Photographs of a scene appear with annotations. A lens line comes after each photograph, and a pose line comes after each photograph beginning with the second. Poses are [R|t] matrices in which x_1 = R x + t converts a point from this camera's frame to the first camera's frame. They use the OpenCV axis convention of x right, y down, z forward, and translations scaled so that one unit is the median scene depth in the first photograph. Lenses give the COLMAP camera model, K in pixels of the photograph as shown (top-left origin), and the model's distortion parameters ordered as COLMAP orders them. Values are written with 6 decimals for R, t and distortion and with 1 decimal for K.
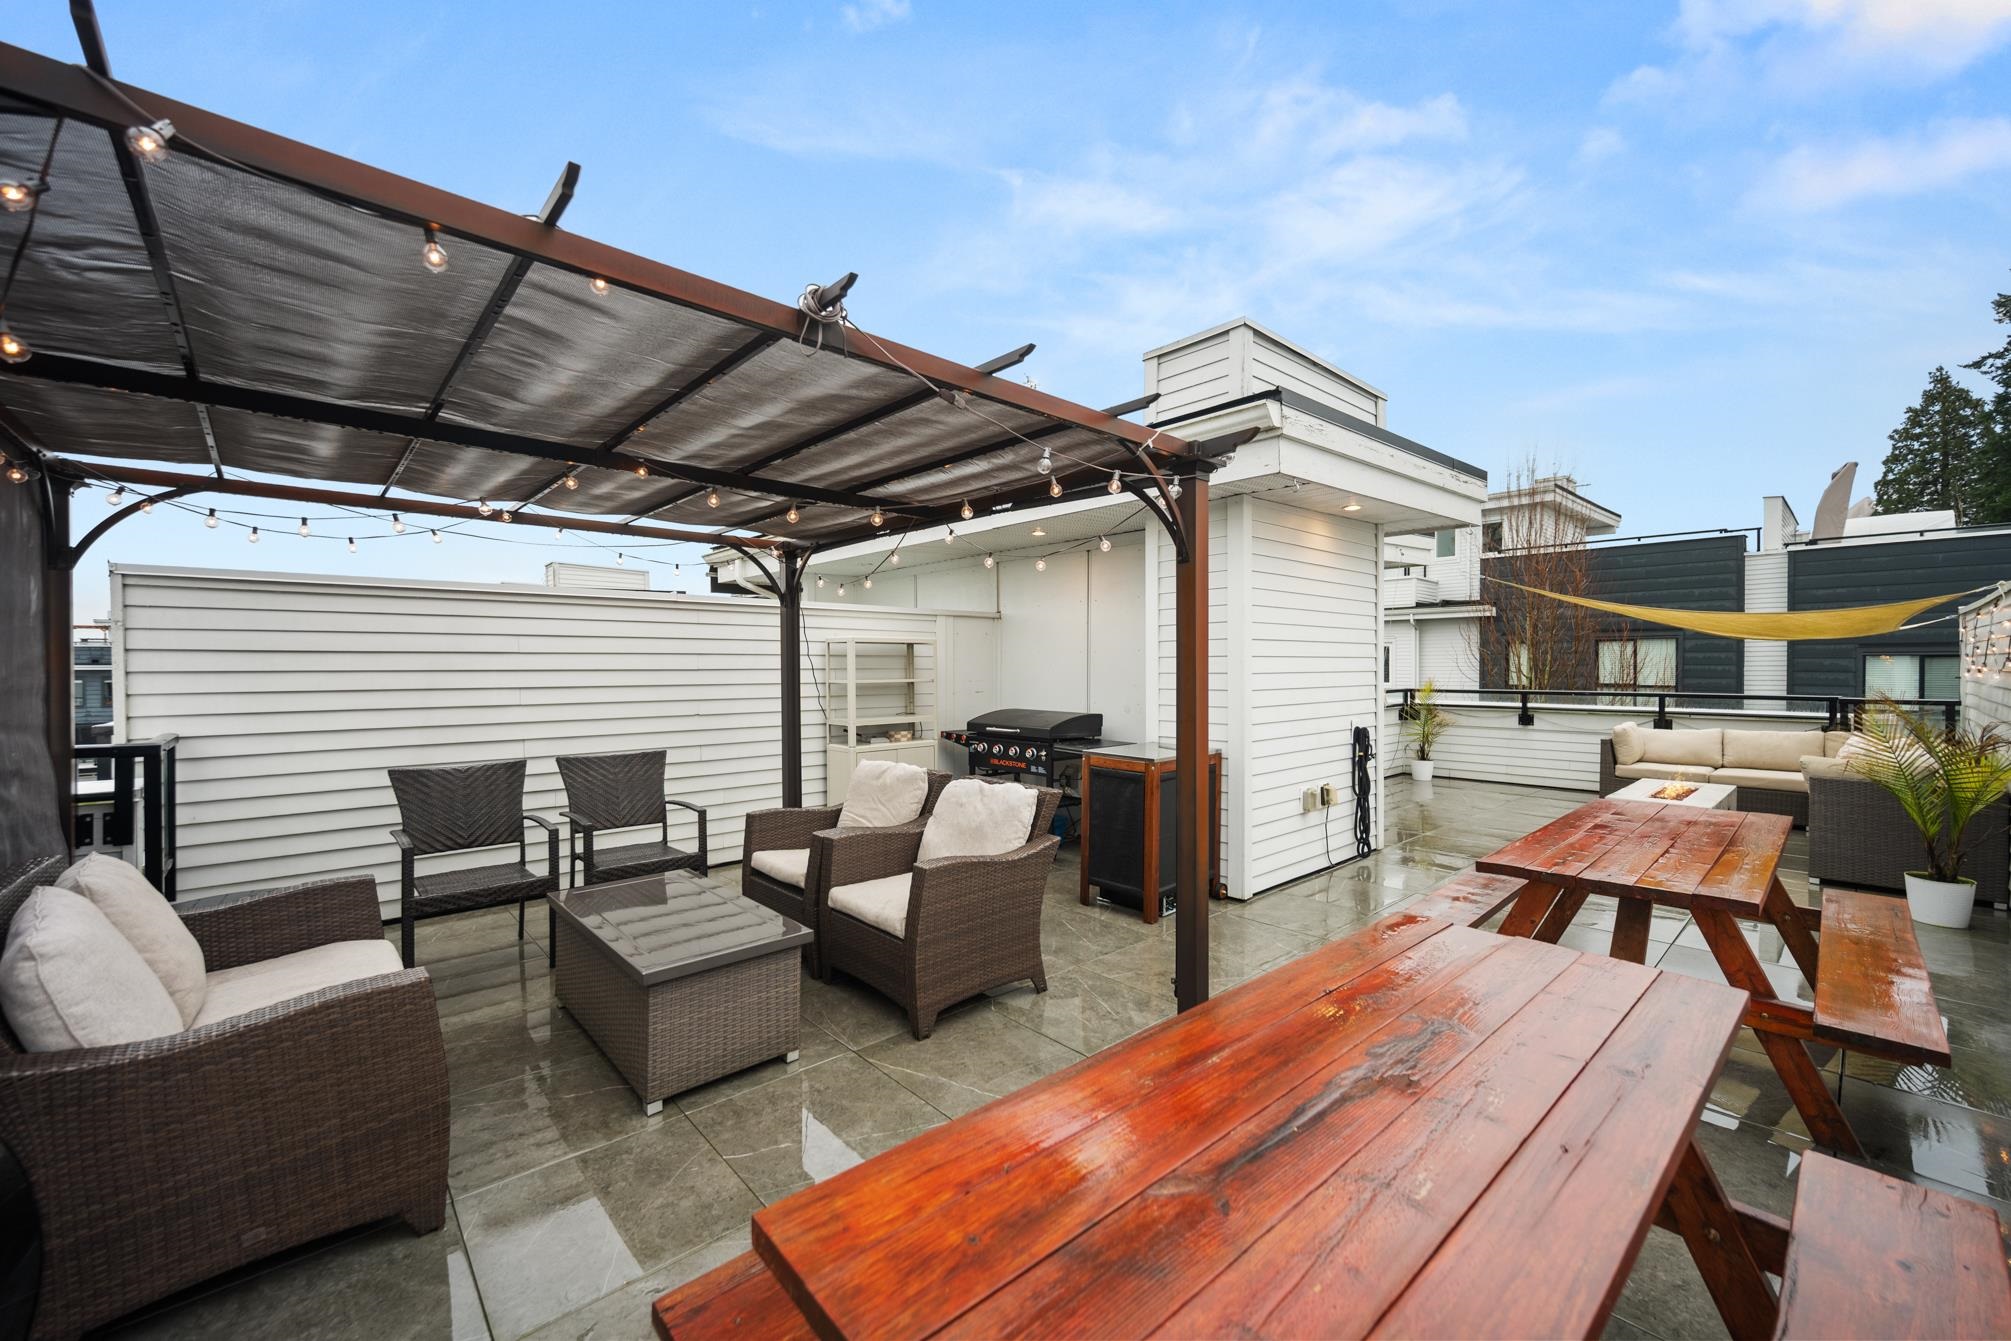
lens RADIAL K [[795.4, 0, 1007.7], [0, 795.4, 668.6], [0, 0, 1]] dist [-0.003783, -0.000244]
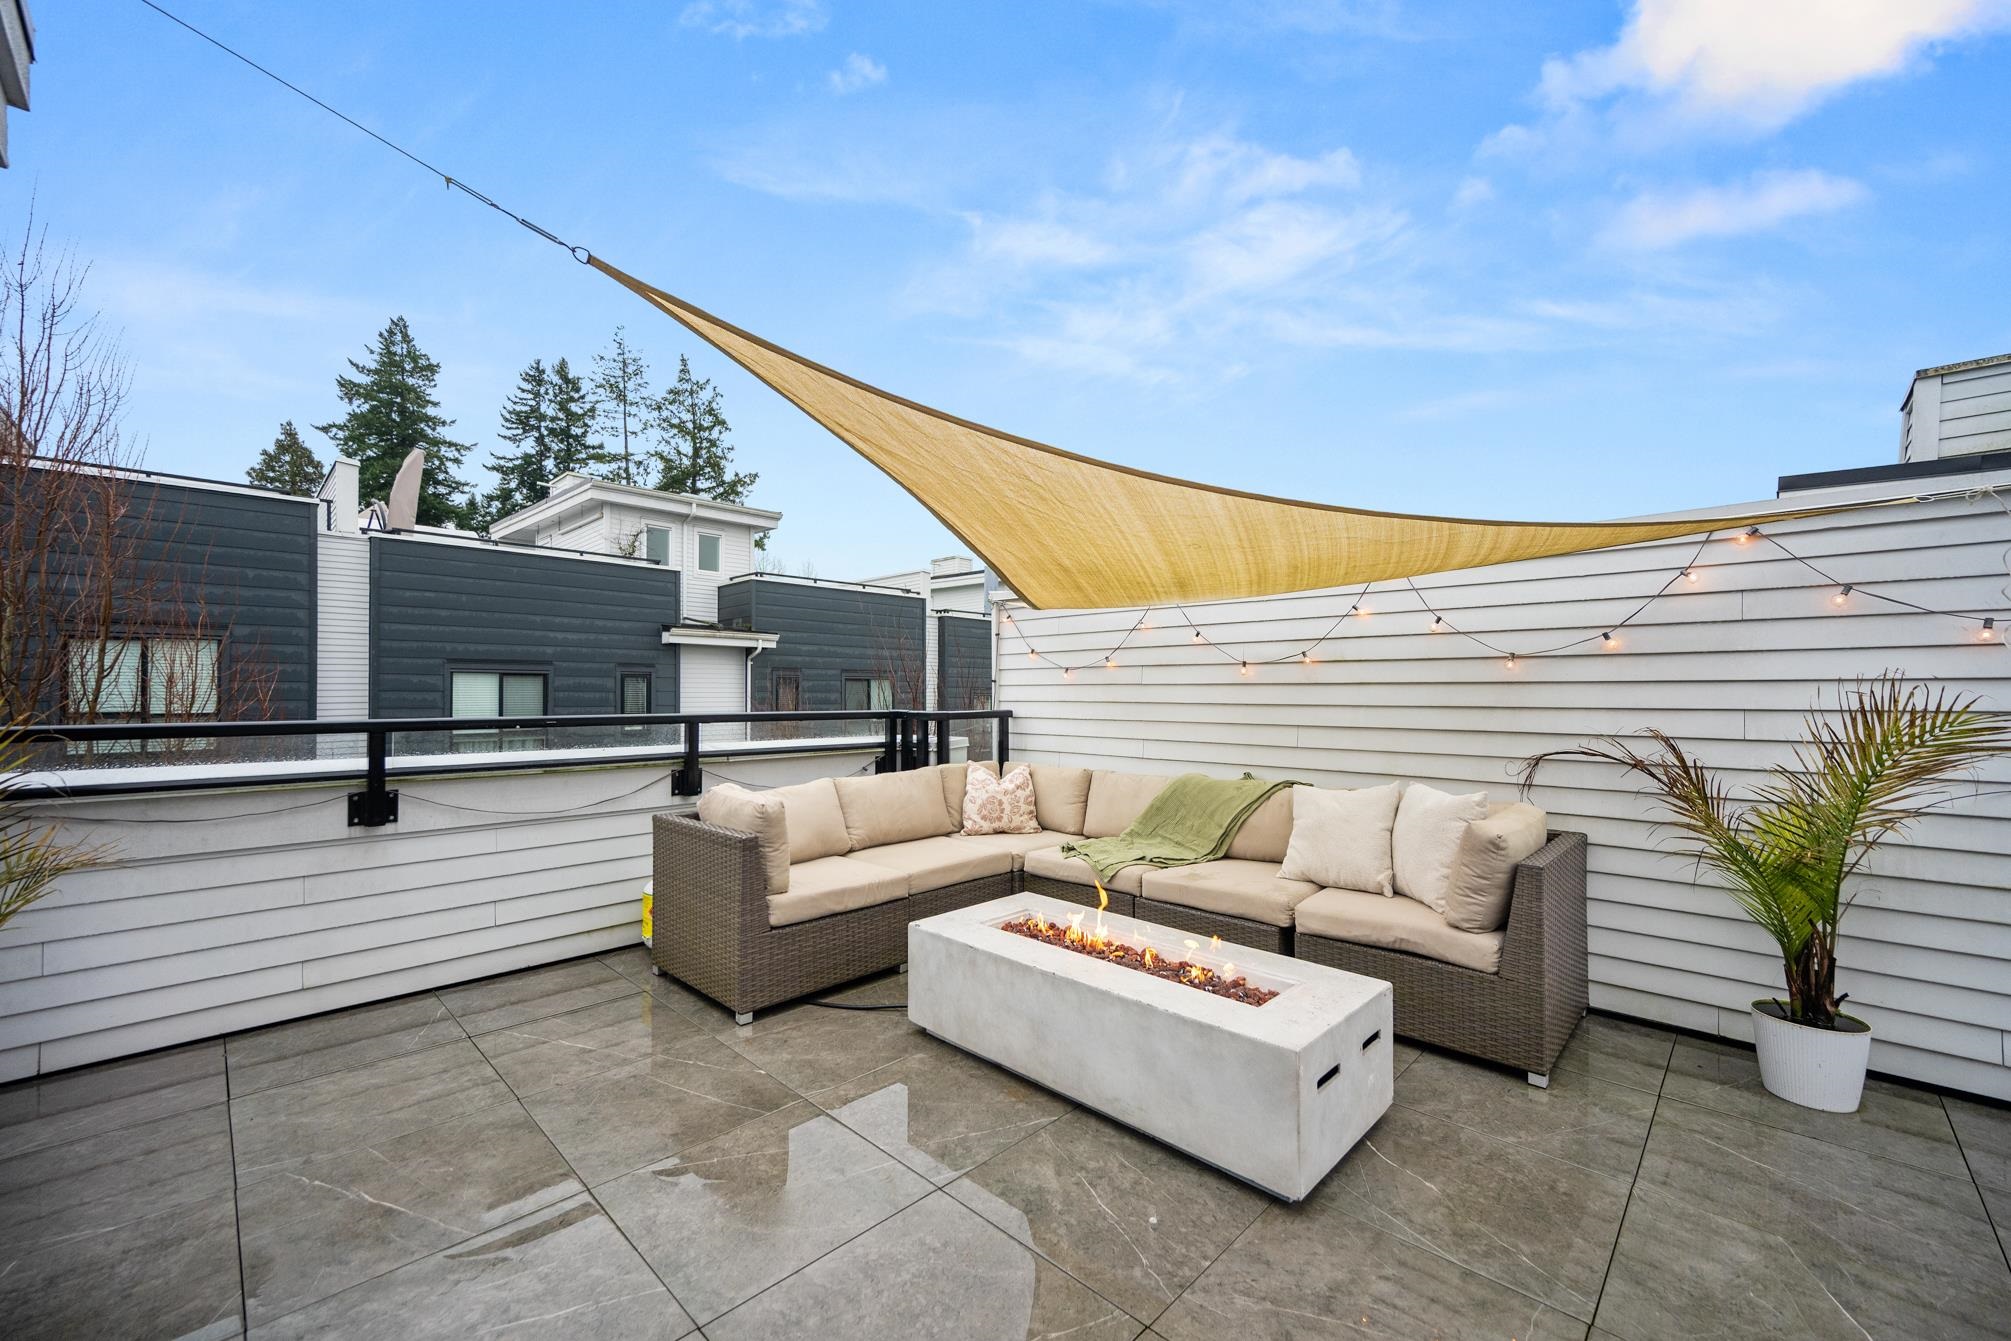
lens RADIAL K [[795.4, 0, 1007.6], [0, 795.4, 681.2], [0, 0, 1]] dist [-0.003783, -0.000244]
pose [[-0.056885, 0.014646, 0.998273, 0.162889], [0.007042, 0.999873, -0.014268, 0.009307], [-0.998356, 0.006218, -0.056981, 0.404338]]
